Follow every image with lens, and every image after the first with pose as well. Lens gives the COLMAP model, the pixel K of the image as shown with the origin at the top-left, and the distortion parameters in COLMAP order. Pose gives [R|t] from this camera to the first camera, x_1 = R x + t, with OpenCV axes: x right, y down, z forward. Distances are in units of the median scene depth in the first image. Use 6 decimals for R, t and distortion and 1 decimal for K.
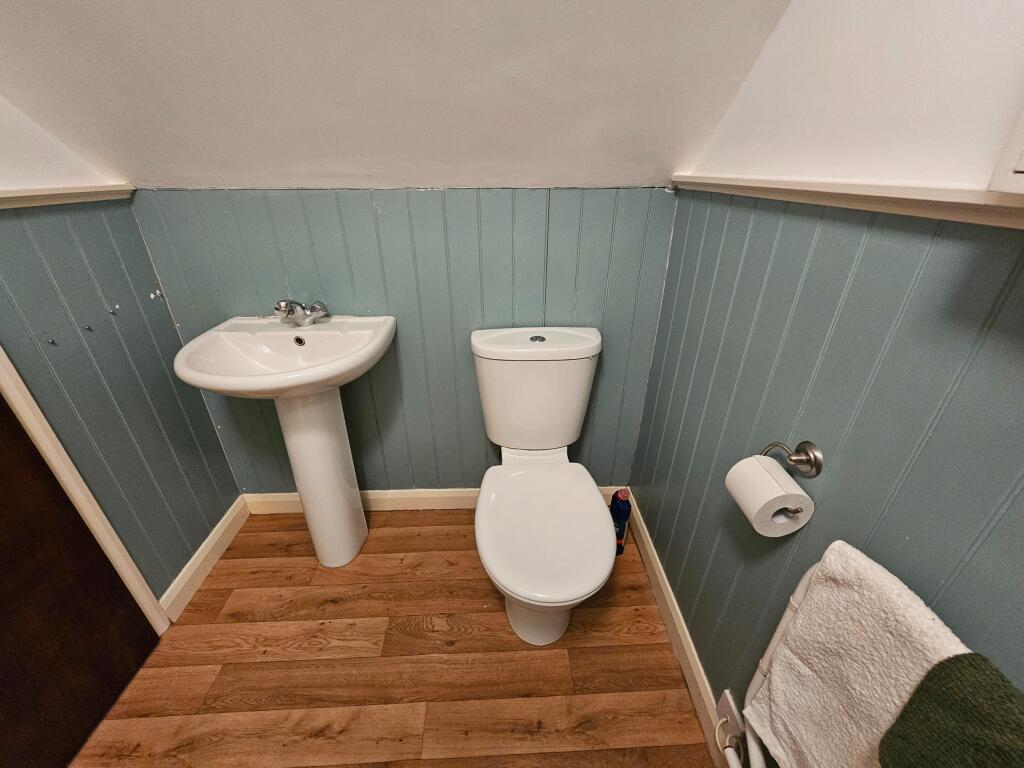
lens RADIAL K [[419.5, 0, 509.9], [0, 419.5, 389.6], [0, 0, 1]] dist [-0.001961, -0.000169]
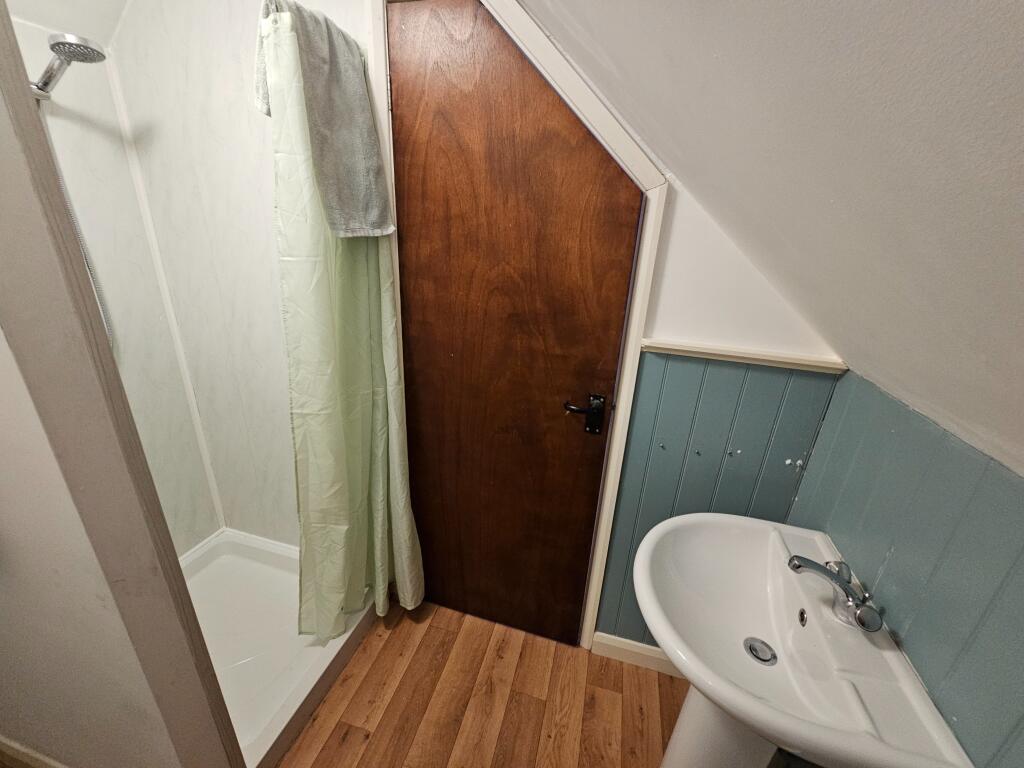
lens RADIAL K [[419.5, 0, 509.9], [0, 419.5, 389.6], [0, 0, 1]] dist [-0.001961, -0.000169]
pose [[-0.300912, 0.332746, -0.893718, 0.106605], [-0.487966, 0.751456, 0.444076, -0.457669], [0.819354, 0.569732, -0.063753, 0.467008]]
